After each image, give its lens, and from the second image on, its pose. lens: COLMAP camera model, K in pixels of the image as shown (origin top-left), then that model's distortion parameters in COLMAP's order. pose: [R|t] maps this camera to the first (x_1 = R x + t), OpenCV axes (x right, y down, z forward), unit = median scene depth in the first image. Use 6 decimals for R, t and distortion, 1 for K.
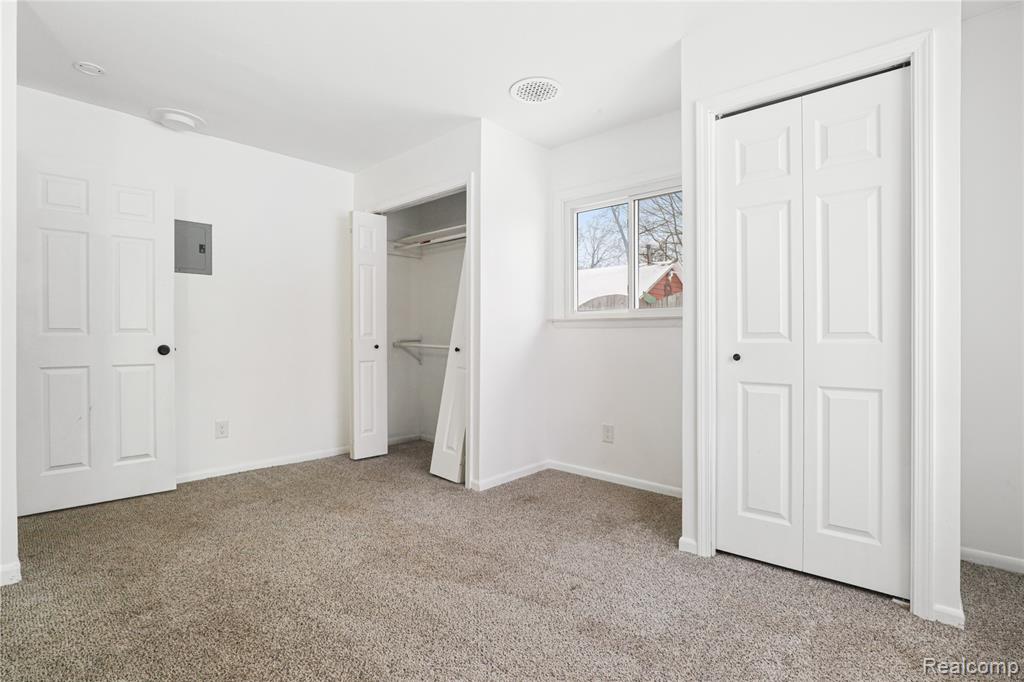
lens RADIAL K [[477.4, 0, 513.6], [0, 477.4, 335.5], [0, 0, 1]] dist [-0.033334, 0.001307]
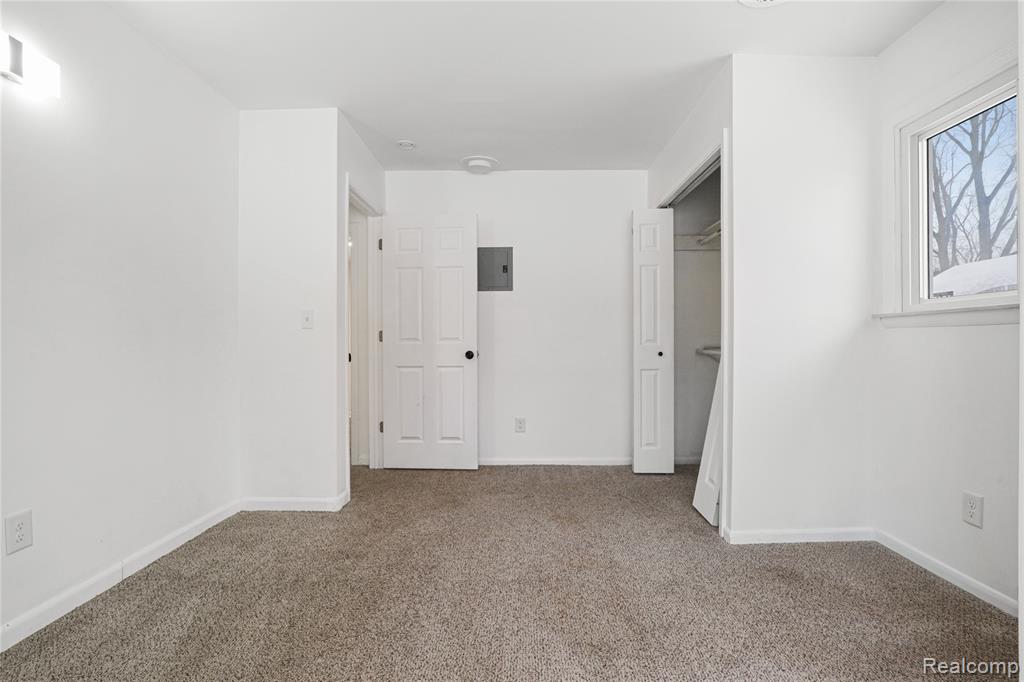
lens RADIAL K [[473.4, 0, 513.7], [0, 473.4, 350.9], [0, 0, 1]] dist [-0.031230, 0.000903]
pose [[0.676912, 0.005108, -0.736046, 0.235781], [0.008147, 0.999863, 0.014431, 0.002731], [0.736019, -0.015765, 0.676778, 0.229979]]
